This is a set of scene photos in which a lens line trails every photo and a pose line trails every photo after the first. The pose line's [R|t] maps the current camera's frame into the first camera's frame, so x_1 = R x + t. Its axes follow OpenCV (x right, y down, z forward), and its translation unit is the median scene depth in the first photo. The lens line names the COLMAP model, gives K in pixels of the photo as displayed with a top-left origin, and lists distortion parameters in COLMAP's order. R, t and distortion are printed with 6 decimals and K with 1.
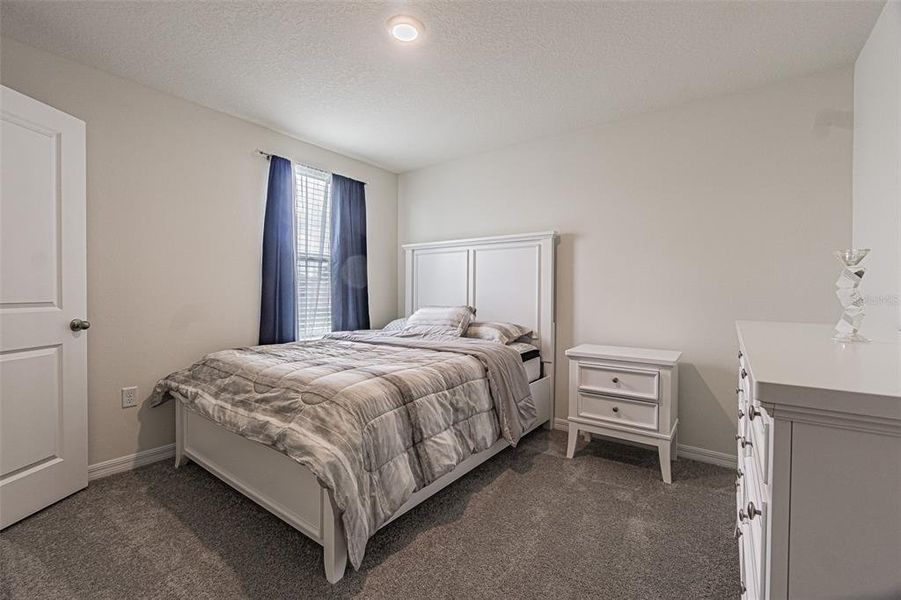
lens RADIAL K [[394.0, 0, 446.3], [0, 394.0, 293.6], [0, 0, 1]] dist [-0.001840, -0.000046]
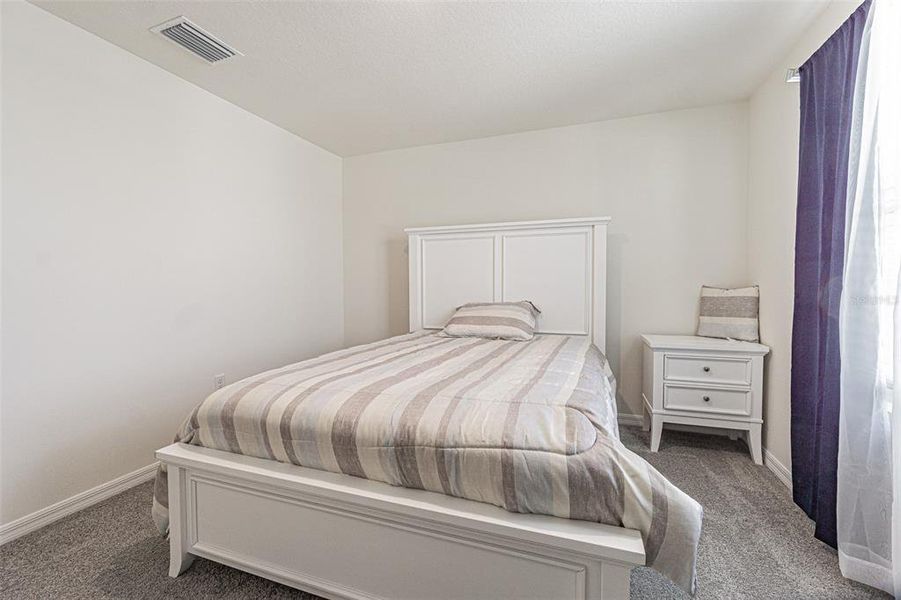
lens RADIAL K [[374.3, 0, 496.7], [0, 374.3, 296.7], [0, 0, 1]] dist [0.001805, 0.000185]
pose [[0.941884, -0.022634, 0.335176, -0.379672], [0.011013, 0.999272, 0.036529, -0.004975], [-0.335759, -0.030715, 0.941447, 0.286319]]
